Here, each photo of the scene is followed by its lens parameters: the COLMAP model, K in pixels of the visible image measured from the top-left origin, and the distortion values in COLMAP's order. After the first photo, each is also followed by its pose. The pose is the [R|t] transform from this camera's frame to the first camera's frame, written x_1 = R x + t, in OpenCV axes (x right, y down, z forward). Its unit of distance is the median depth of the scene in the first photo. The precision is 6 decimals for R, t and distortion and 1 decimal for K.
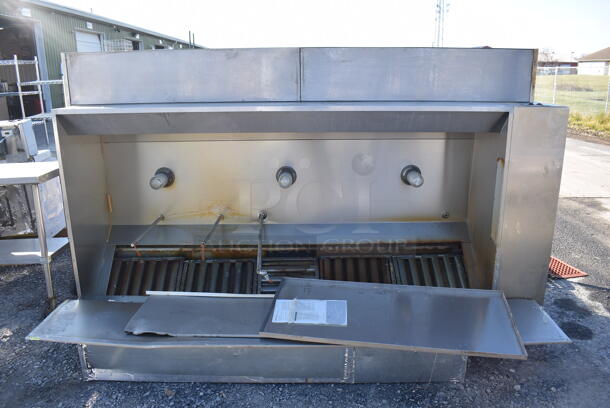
lens RADIAL K [[465.6, 0, 307.0], [0, 465.6, 196.6], [0, 0, 1]] dist [-0.128612, 0.048791]
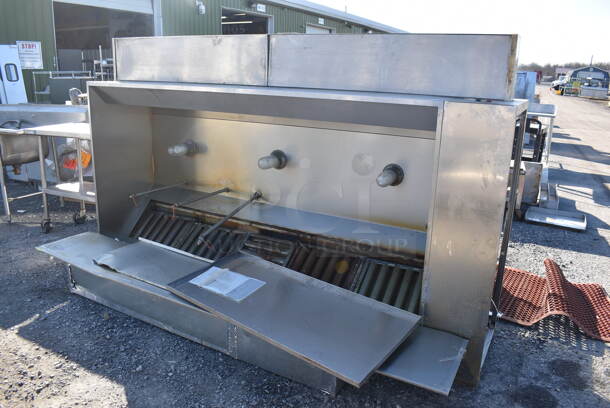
lens RADIAL K [[465.6, 0, 307.0], [0, 465.6, 196.6], [0, 0, 1]] dist [-0.128612, 0.048791]
pose [[0.880952, 0.157730, -0.446143, 0.565910], [-0.157100, 0.986825, 0.038675, -0.014658], [0.446366, 0.036018, 0.894125, 0.118484]]
